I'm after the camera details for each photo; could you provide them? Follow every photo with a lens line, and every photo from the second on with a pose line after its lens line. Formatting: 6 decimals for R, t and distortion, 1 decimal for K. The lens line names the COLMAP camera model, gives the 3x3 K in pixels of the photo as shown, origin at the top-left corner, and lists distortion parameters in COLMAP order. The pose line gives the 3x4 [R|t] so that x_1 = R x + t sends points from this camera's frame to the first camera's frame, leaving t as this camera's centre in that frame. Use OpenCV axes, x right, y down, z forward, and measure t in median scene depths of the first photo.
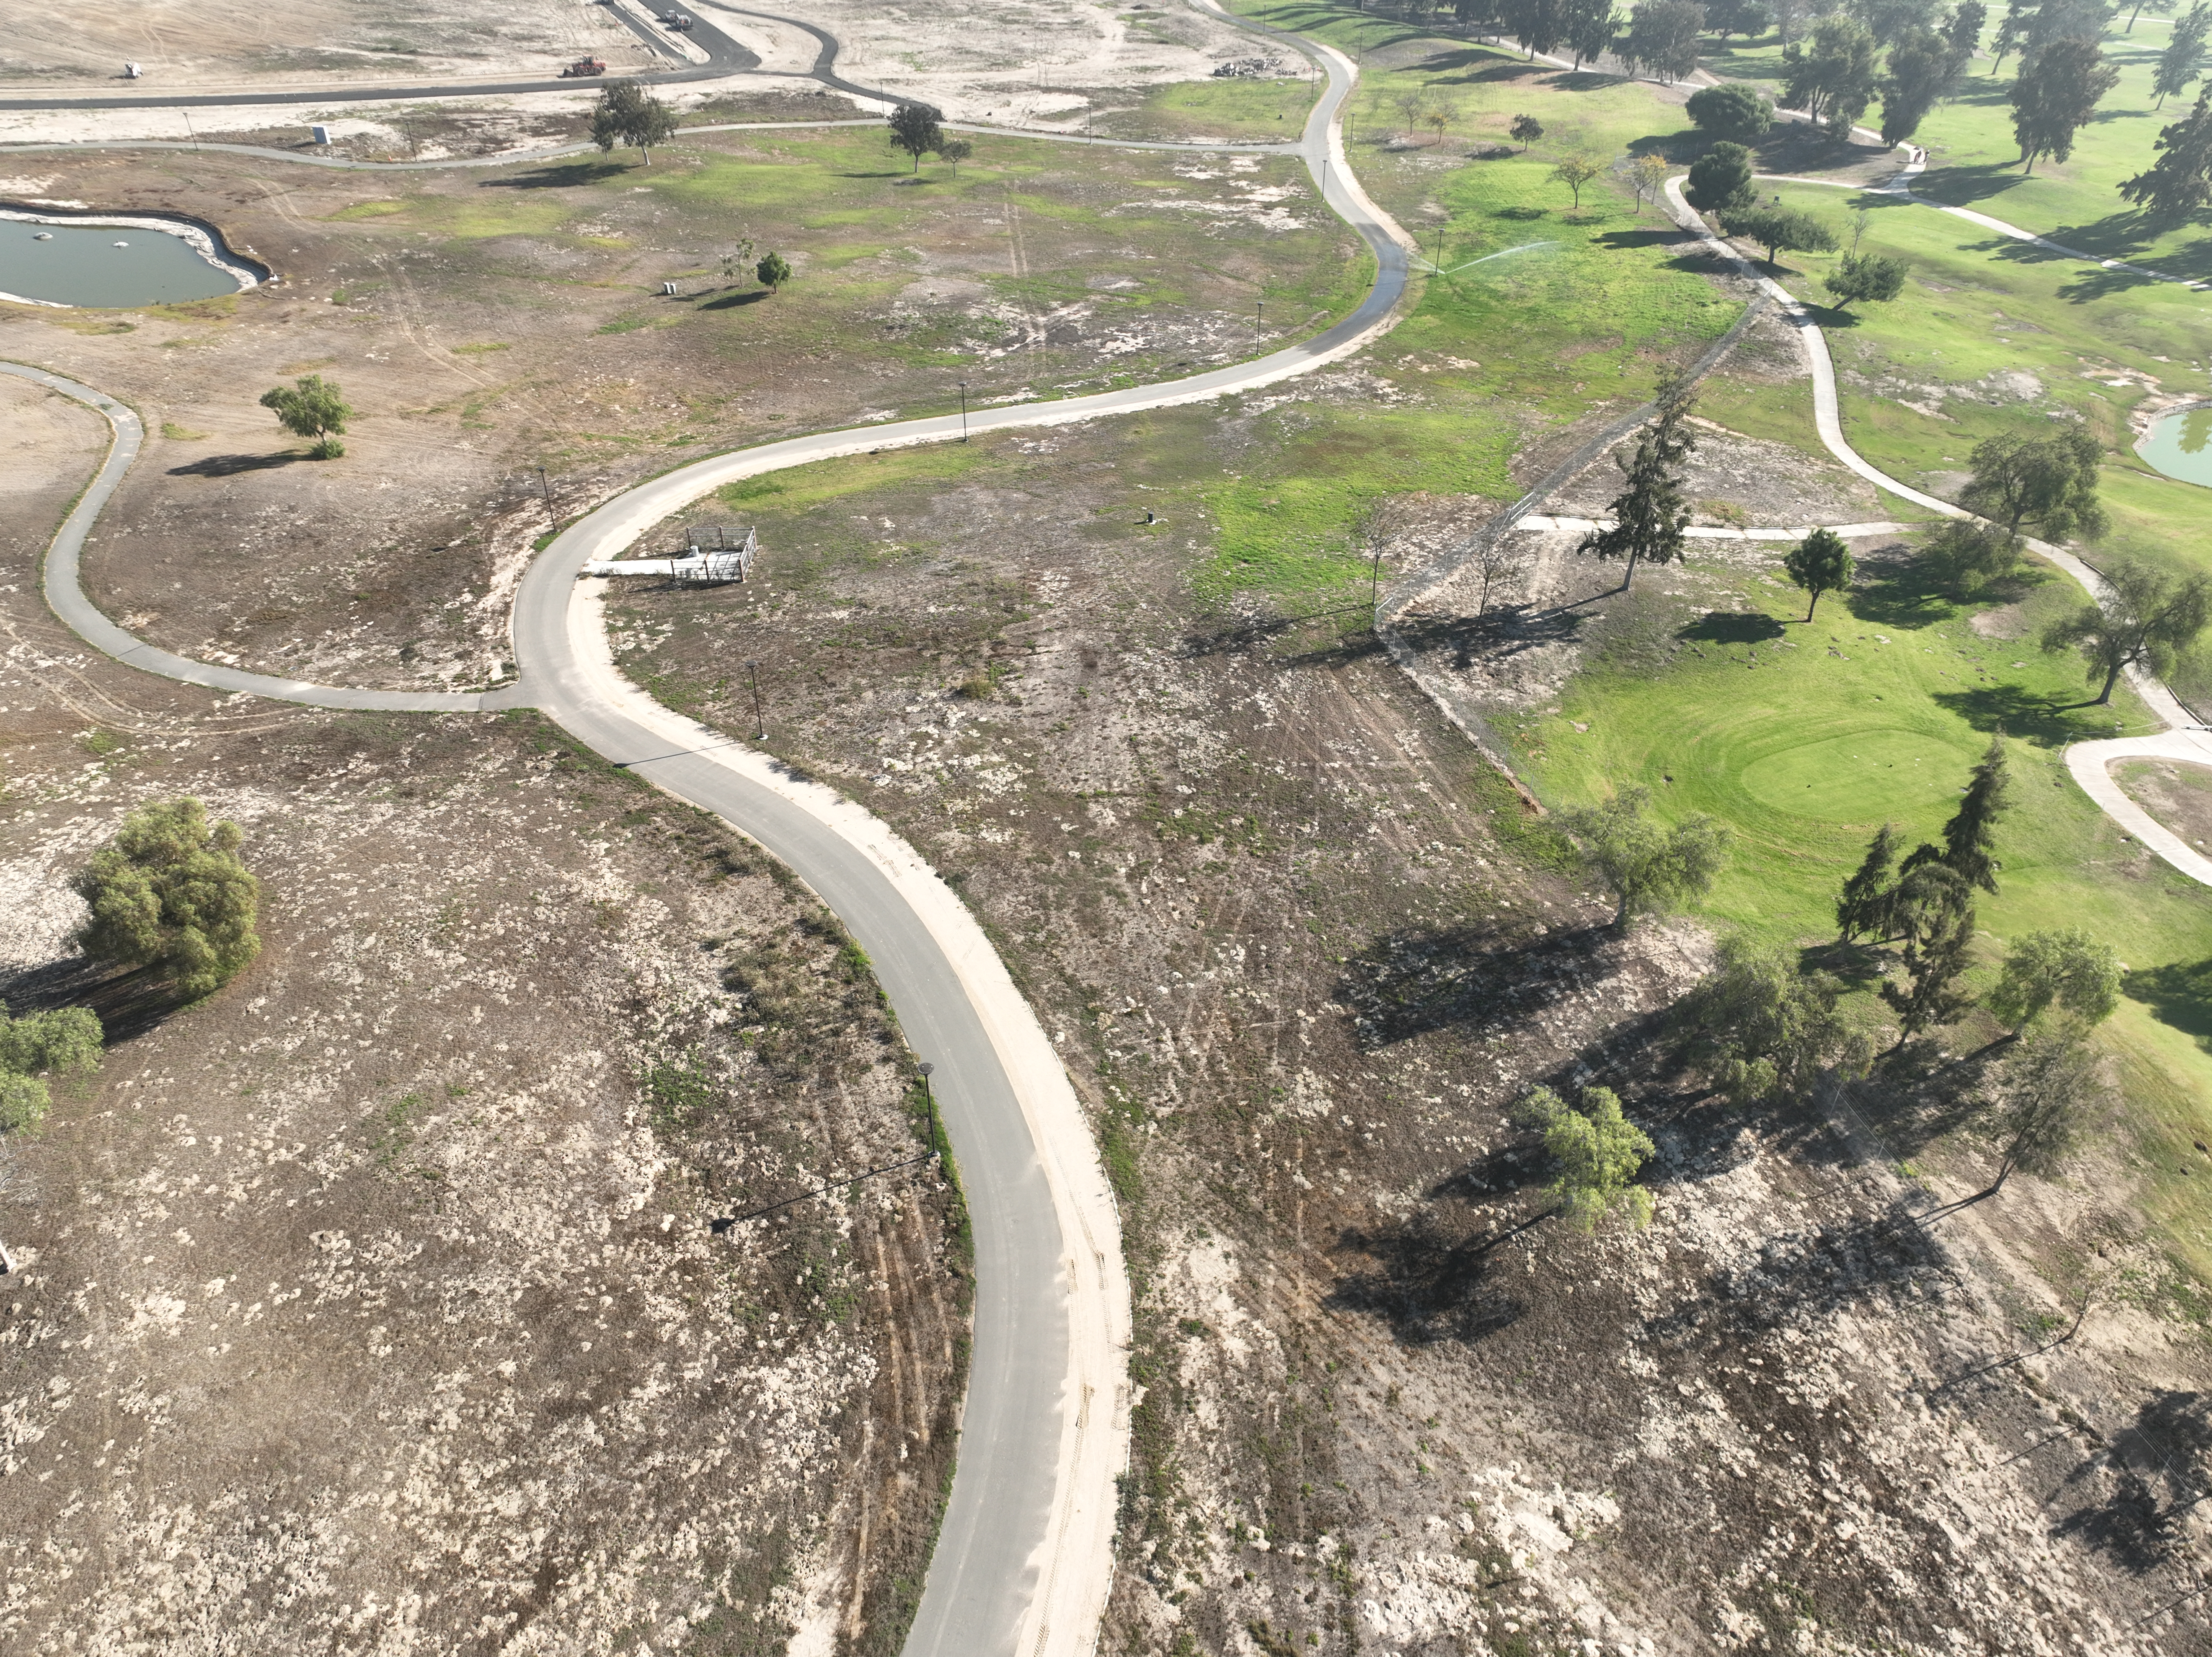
lens RADIAL K [[1551.4, 0, 1112.5], [0, 1551.4, 842.9], [0, 0, 1]] dist [-0.000742, 0.020531]
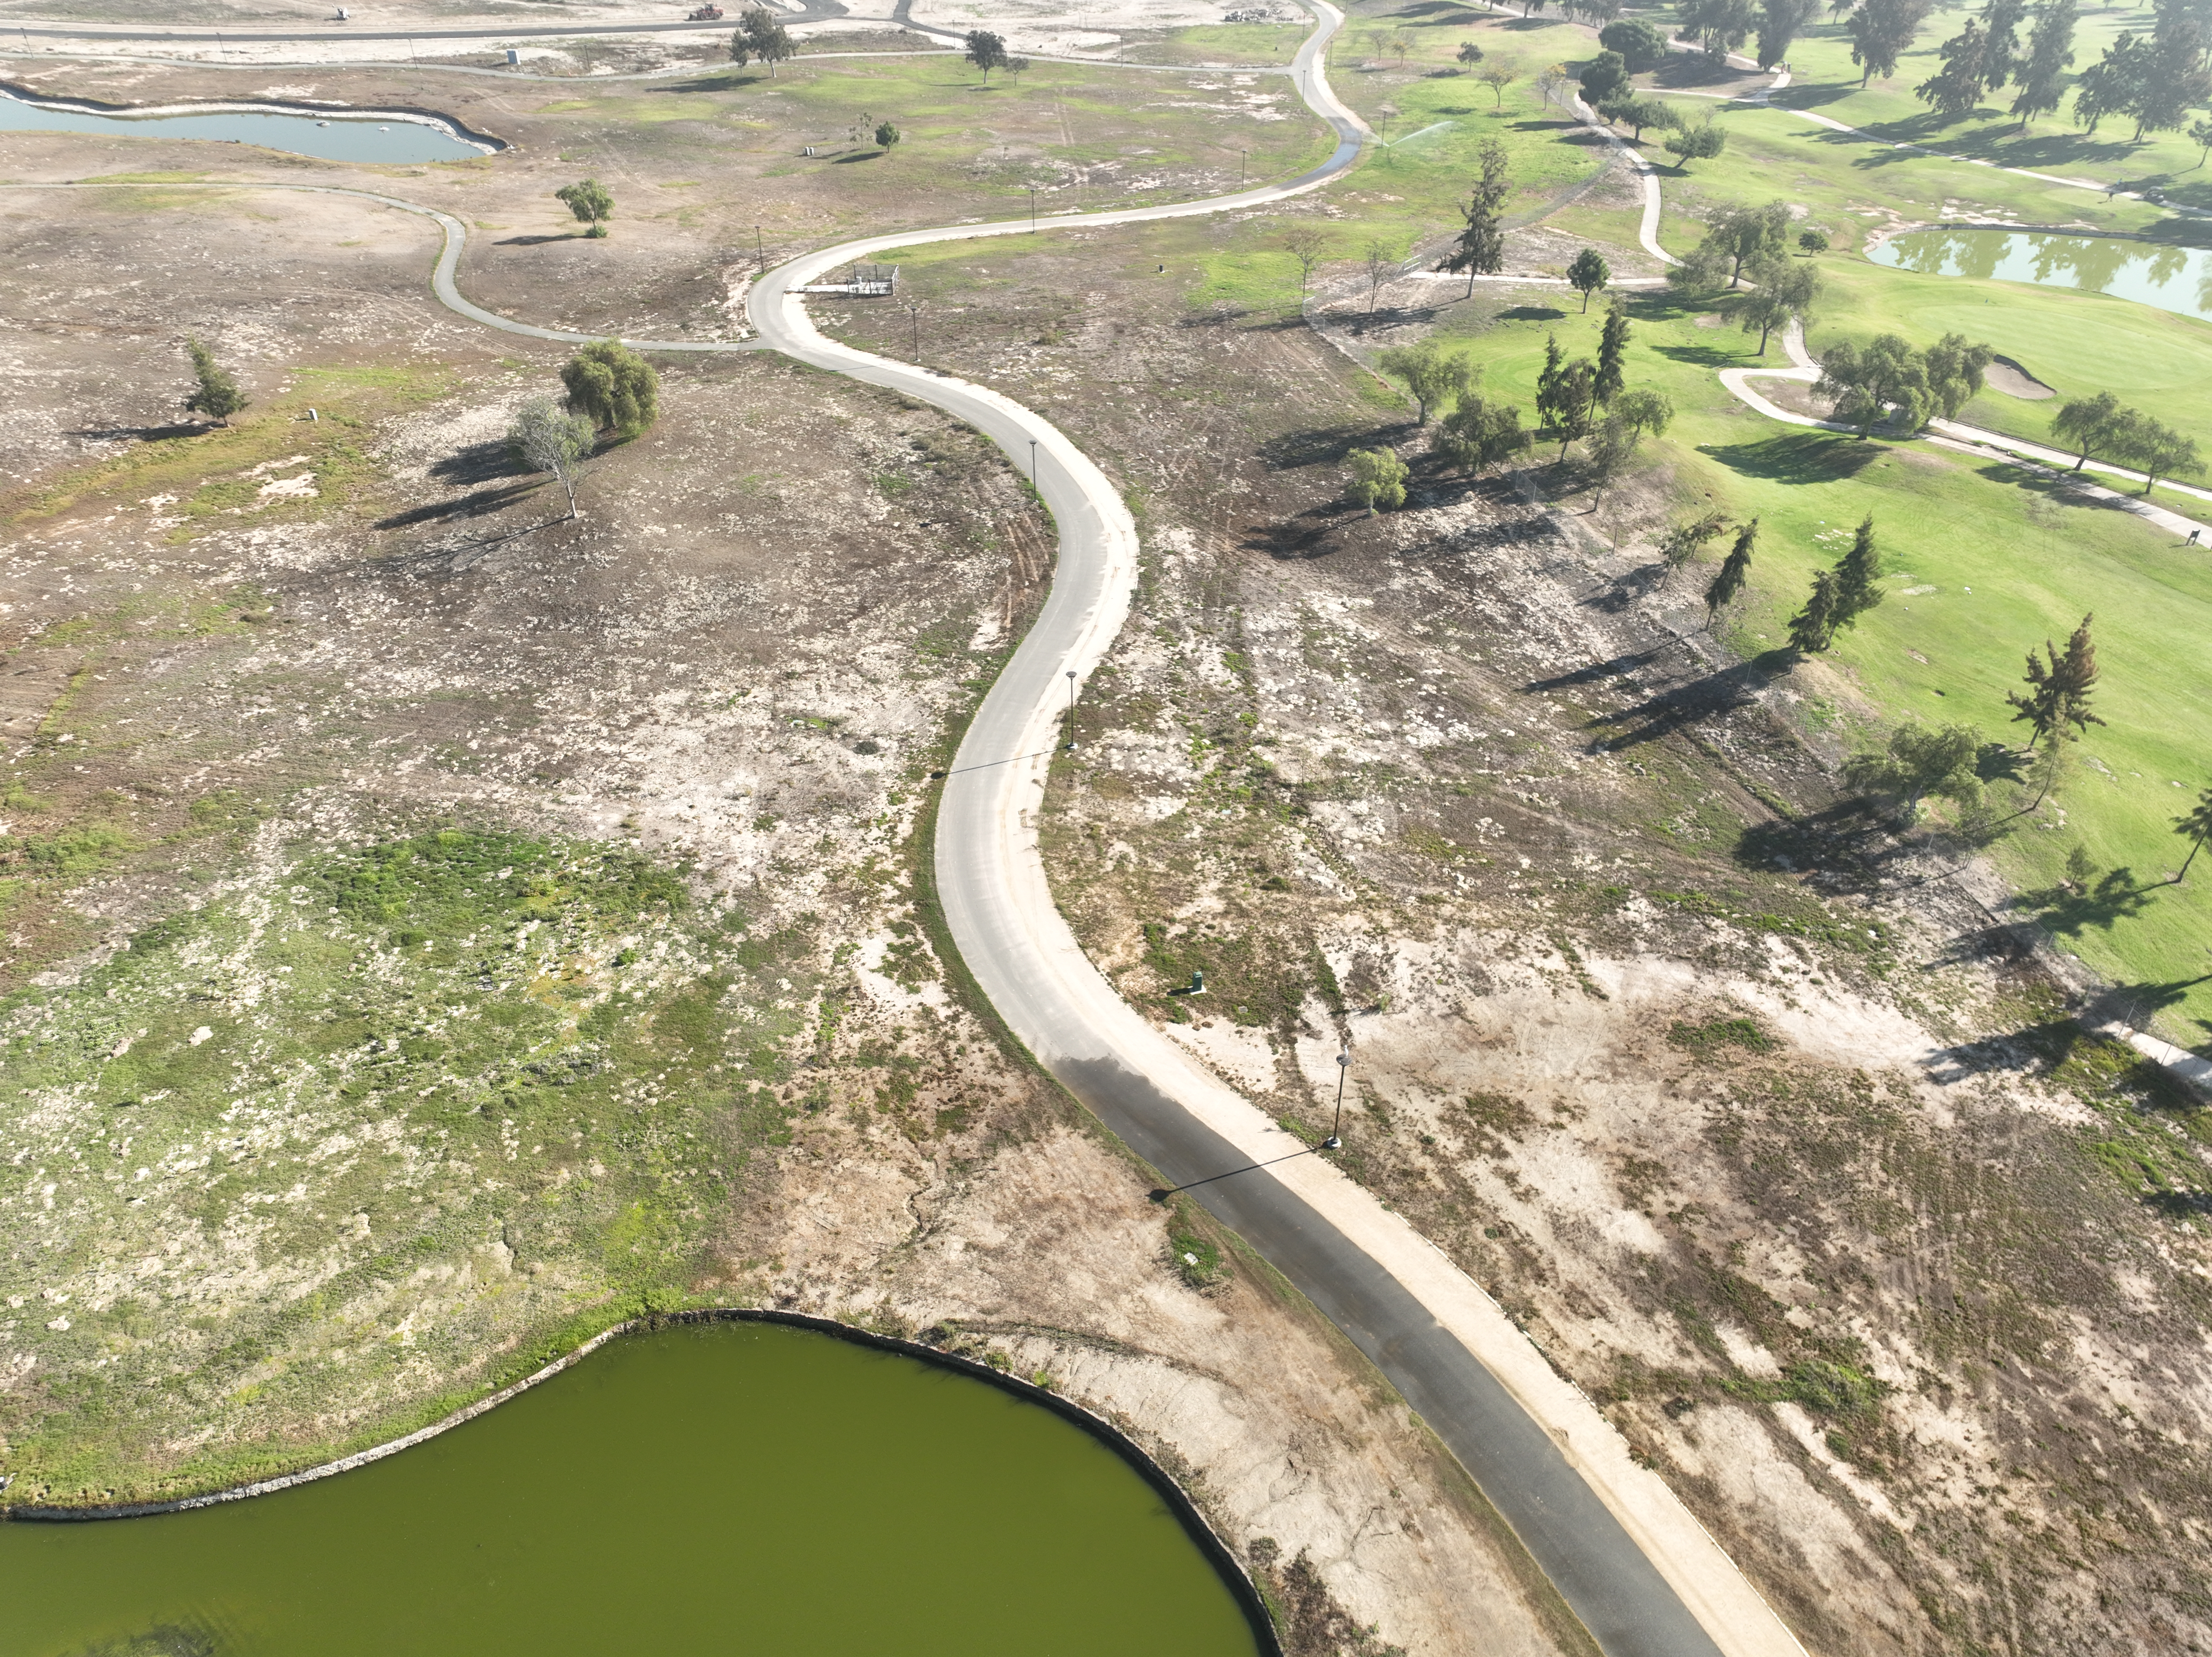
lens RADIAL K [[1554.4, 0, 1108.9], [0, 1554.4, 833.1], [0, 0, 1]] dist [0.007568, 0.005568]
pose [[0.999804, 0.011378, -0.016209, 0.005782], [-0.011486, 0.999912, -0.006583, 0.394709], [0.016133, 0.006768, 0.999847, -0.562501]]
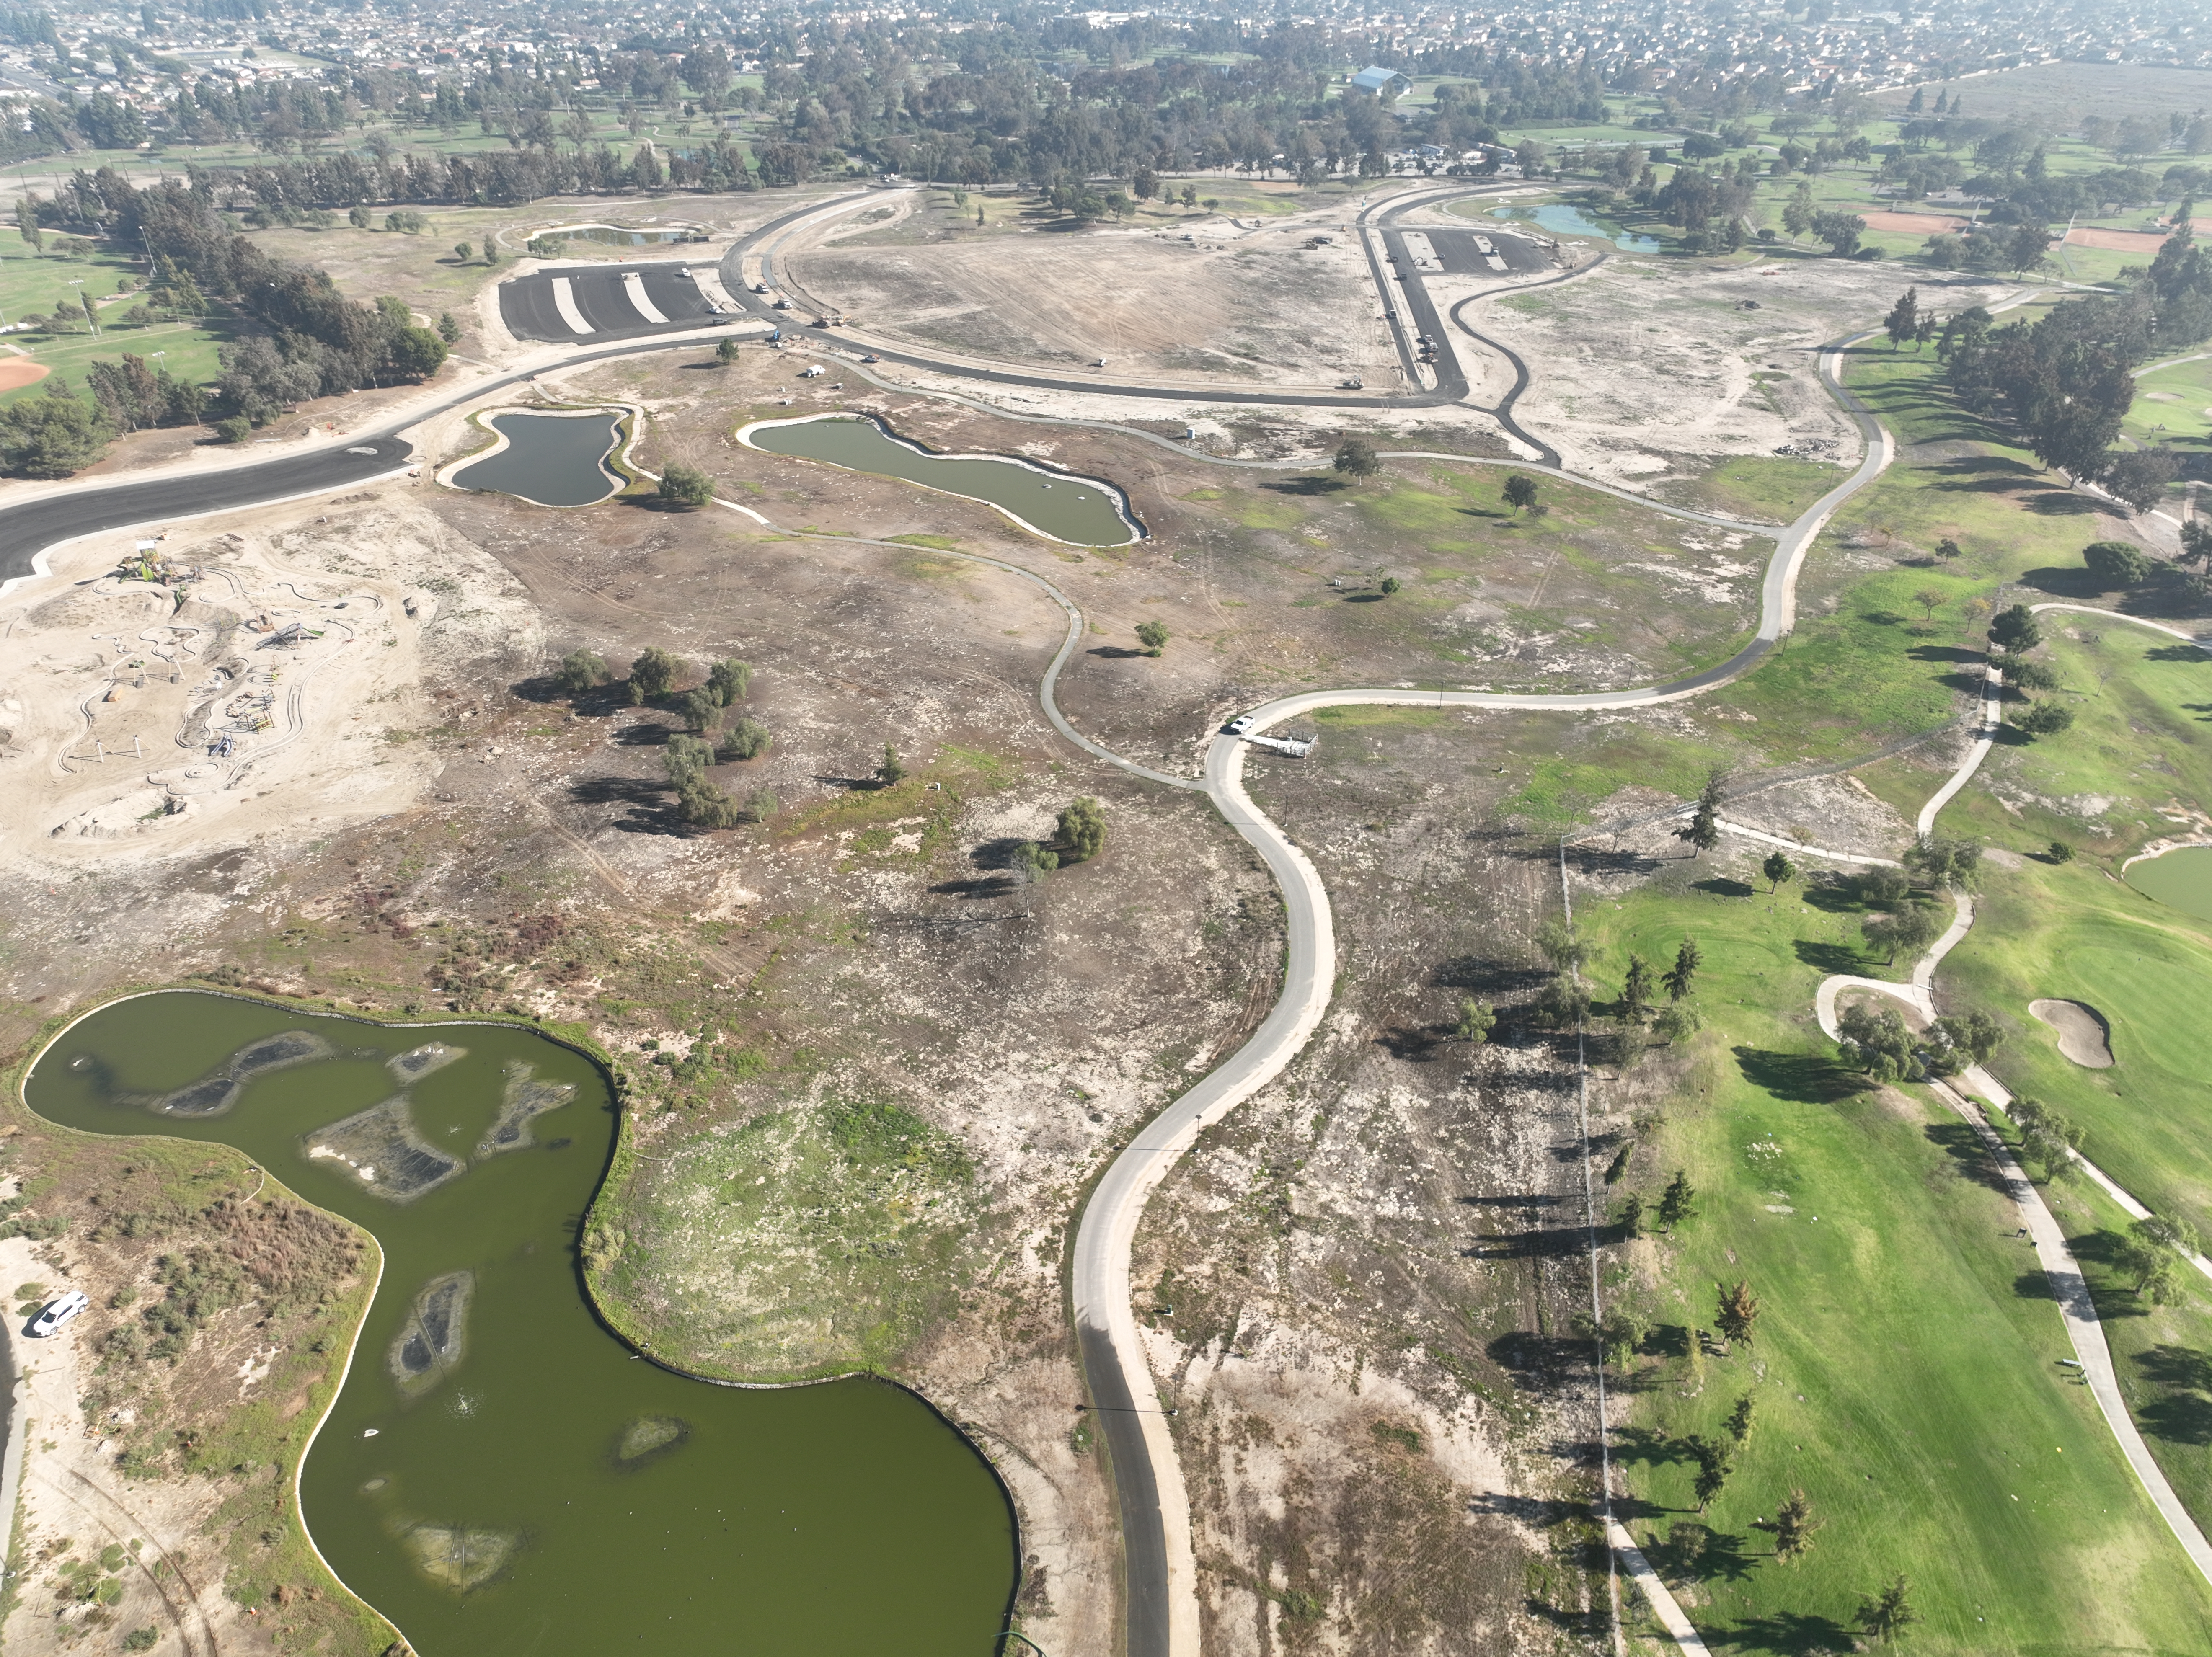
lens RADIAL K [[1552.2, 0, 1105.7], [0, 1552.2, 821.3], [0, 0, 1]] dist [0.003809, 0.014375]
pose [[0.882182, 0.242263, -0.403811, 0.481363], [-0.272454, 0.961999, -0.018070, 0.046051], [0.384088, 0.125961, 0.914664, -1.277561]]
